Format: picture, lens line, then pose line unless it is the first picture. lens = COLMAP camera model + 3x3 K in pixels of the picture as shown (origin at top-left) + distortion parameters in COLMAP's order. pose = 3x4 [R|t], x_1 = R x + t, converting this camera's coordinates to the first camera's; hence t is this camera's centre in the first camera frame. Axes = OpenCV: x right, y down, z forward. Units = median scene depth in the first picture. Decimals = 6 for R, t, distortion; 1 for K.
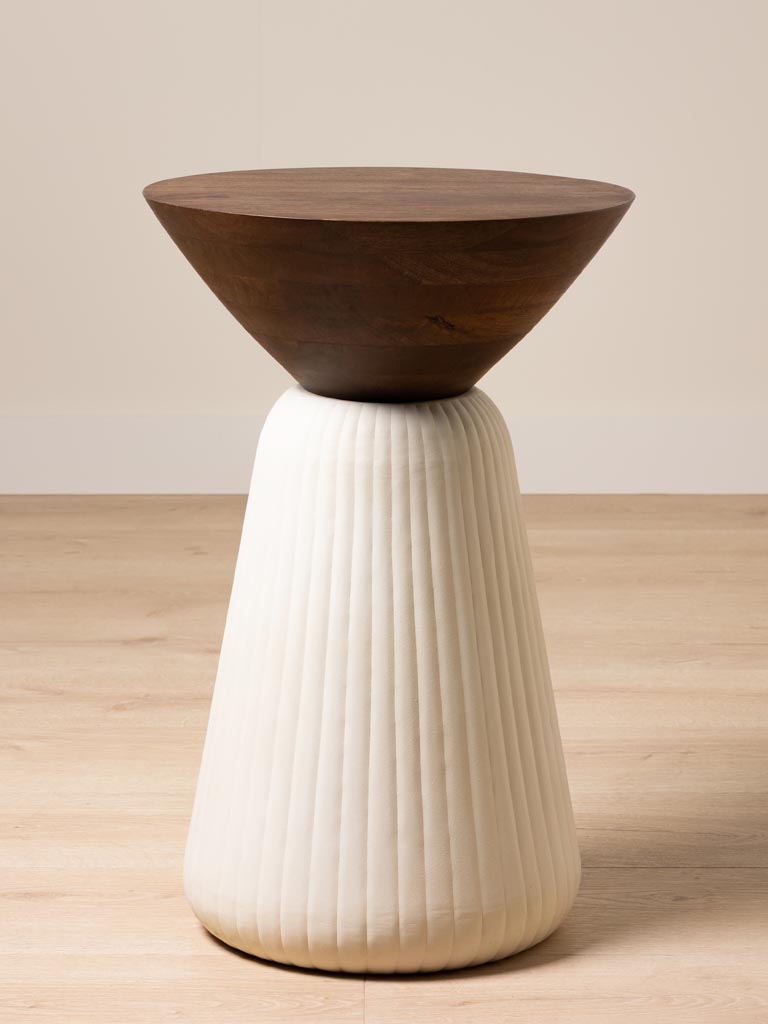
lens RADIAL K [[2781.9, 0, 374.6], [0, 2781.9, 530.2], [0, 0, 1]] dist [-0.028860, 0.000000]
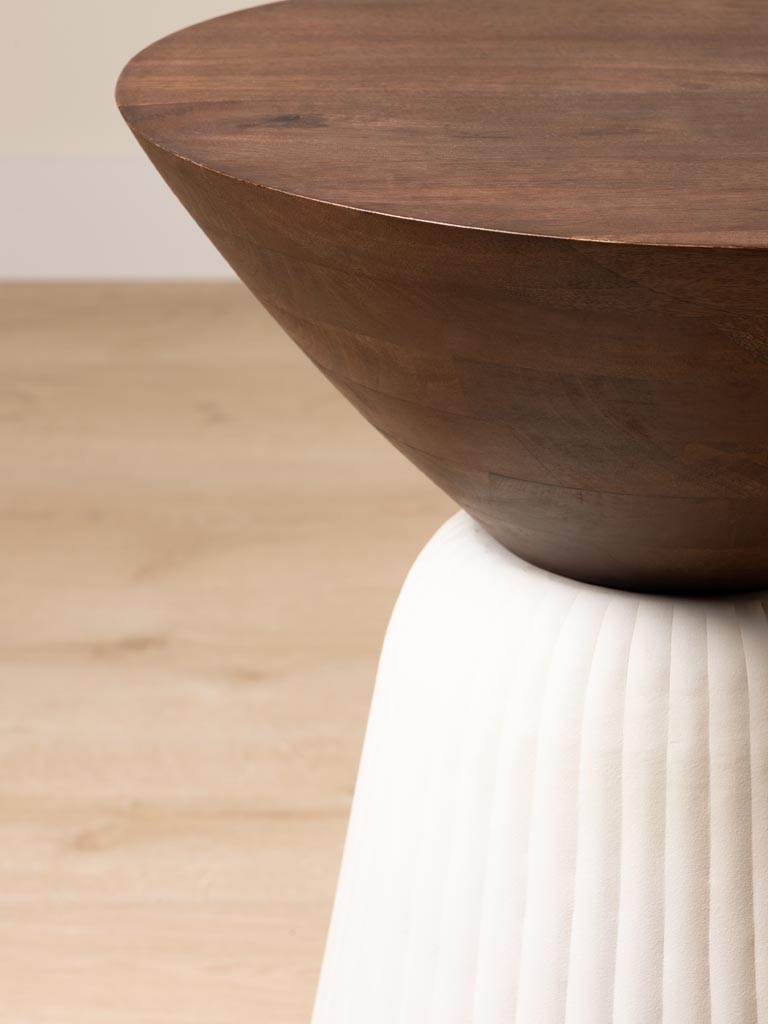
lens RADIAL K [[3565.1, 0, 384.4], [0, 3565.1, 511.2], [0, 0, 1]] dist [0.165645, 0.000000]
pose [[0.999938, -0.002230, -0.010865, -0.037379], [0.003386, 0.994190, 0.107587, -0.118856], [0.010562, -0.107617, 0.994136, 0.459215]]
